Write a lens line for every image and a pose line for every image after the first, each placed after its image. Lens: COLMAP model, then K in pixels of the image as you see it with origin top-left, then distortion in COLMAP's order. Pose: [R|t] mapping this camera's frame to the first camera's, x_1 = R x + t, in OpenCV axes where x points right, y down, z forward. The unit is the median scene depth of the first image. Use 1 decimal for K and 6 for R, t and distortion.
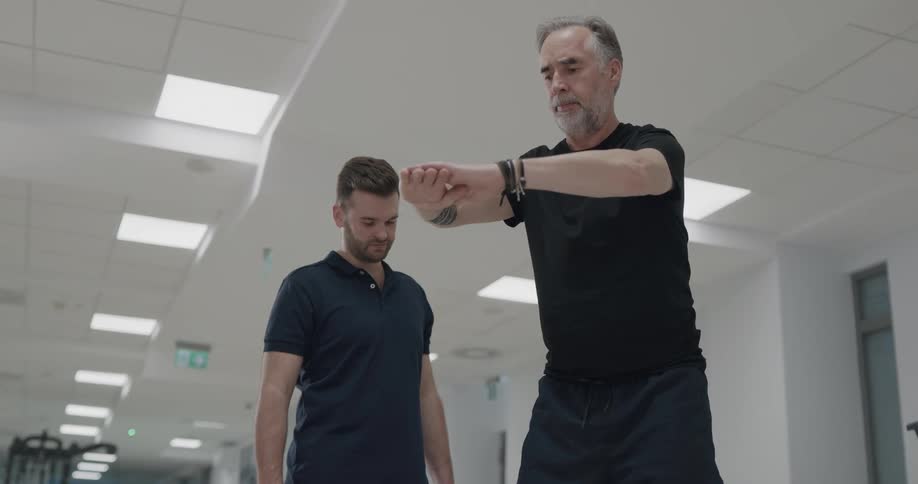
lens RADIAL K [[1107.4, 0, 459.0], [0, 1107.4, 242.0], [0, 0, 1]] dist [-0.022628, 0.035965]
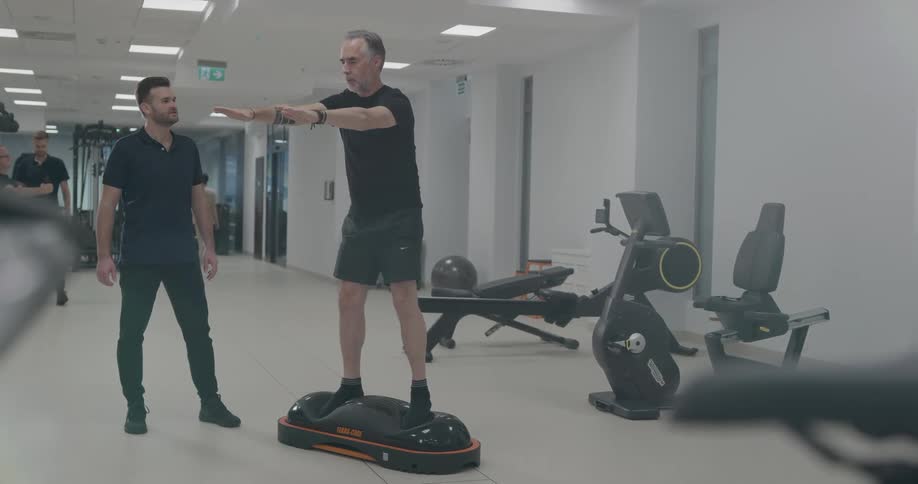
lens RADIAL K [[1107.4, 0, 459.0], [0, 1107.4, 242.0], [0, 0, 1]] dist [-0.022628, 0.035965]
pose [[0.999300, 0.001464, -0.037369, 0.087486], [0.010696, 0.946299, 0.323117, -0.117405], [0.035835, -0.323291, 0.945621, -0.244486]]
